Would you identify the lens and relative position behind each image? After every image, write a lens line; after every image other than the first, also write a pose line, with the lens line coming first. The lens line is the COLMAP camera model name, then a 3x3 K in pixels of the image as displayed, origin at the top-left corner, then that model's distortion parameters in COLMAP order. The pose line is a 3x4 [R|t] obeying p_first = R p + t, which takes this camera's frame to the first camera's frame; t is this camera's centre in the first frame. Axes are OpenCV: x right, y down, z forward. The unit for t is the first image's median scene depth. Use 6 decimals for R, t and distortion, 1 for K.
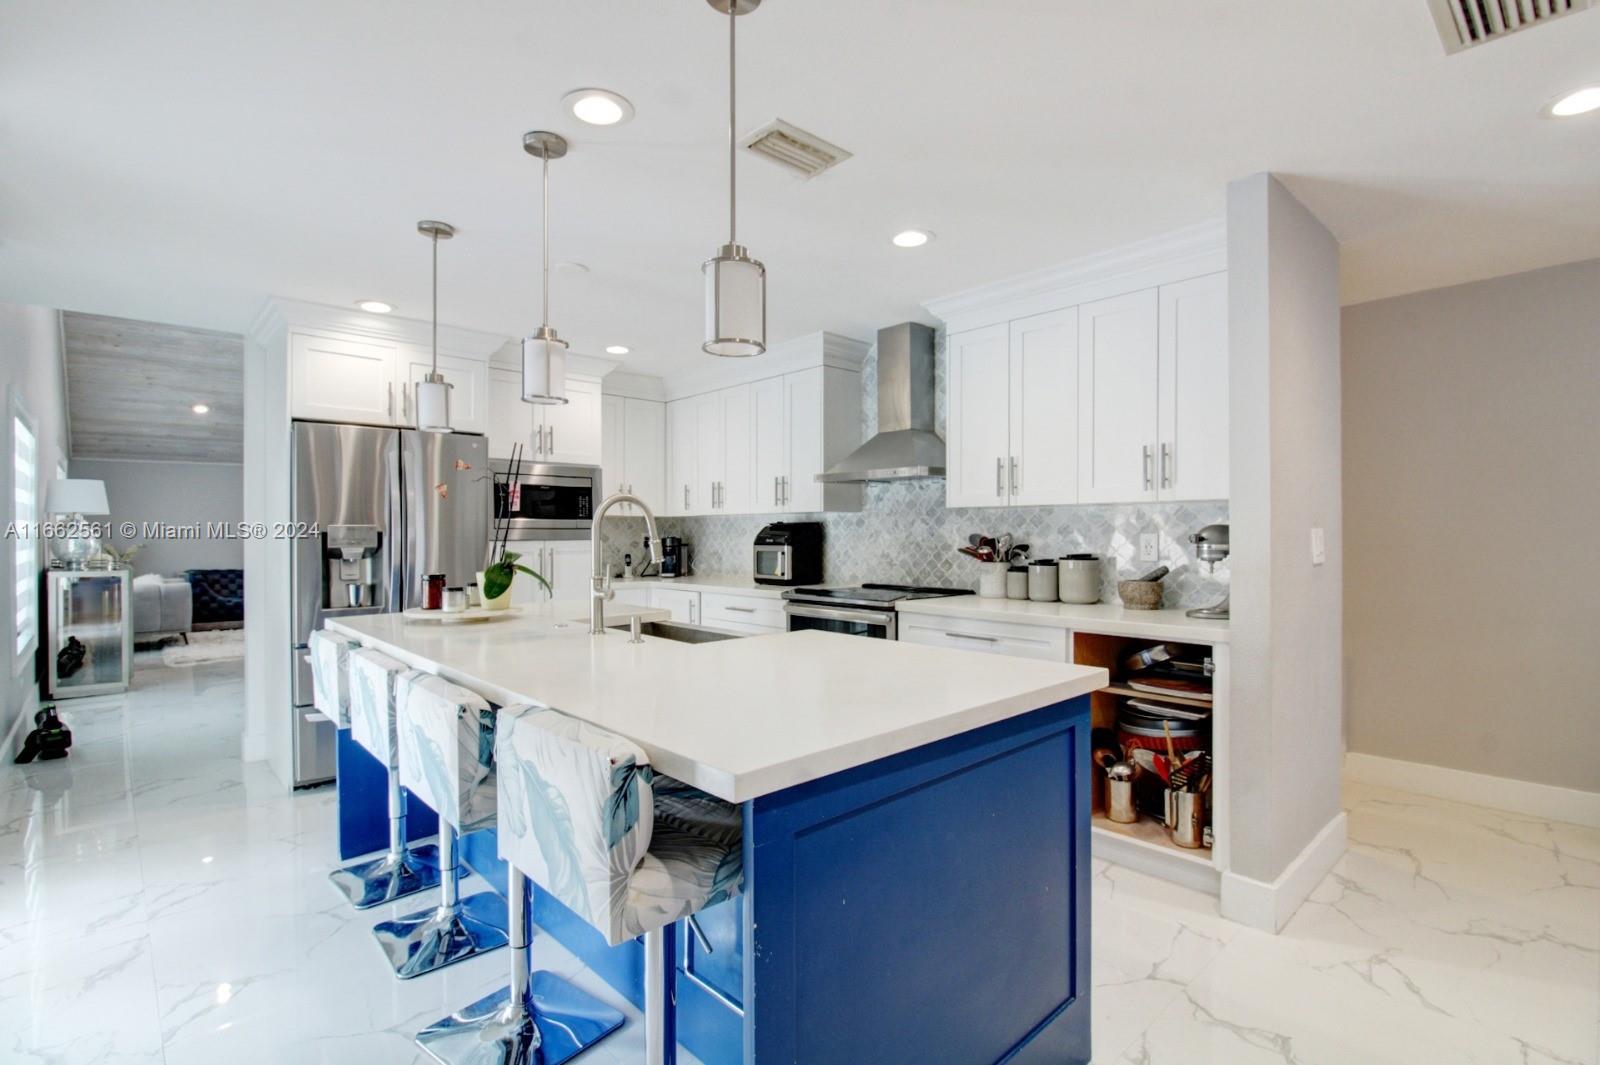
lens RADIAL K [[767.2, 0, 791.3], [0, 767.2, 533.2], [0, 0, 1]] dist [-0.013878, -0.000647]
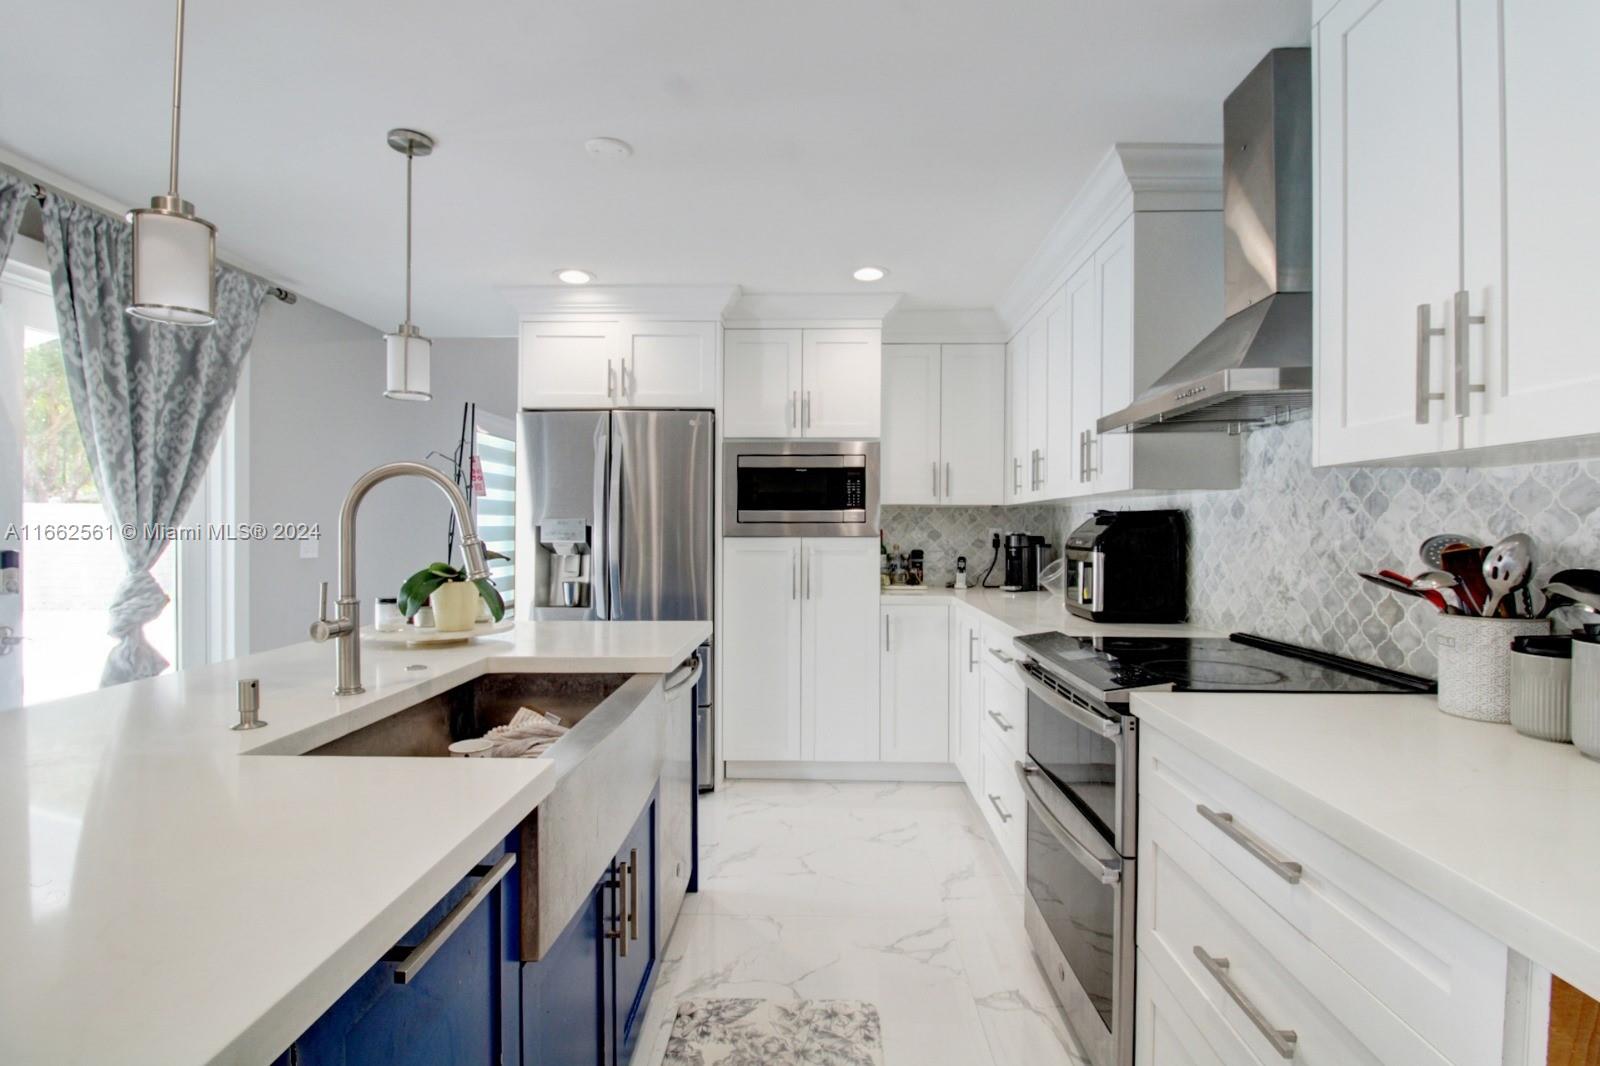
lens RADIAL K [[767.2, 0, 805.7], [0, 767.2, 530.5], [0, 0, 1]] dist [-0.013878, -0.000647]
pose [[0.721802, 0.005839, -0.692075, 0.242743], [-0.002368, 0.999979, 0.005968, -0.002646], [0.692096, -0.002669, 0.721801, 0.461640]]
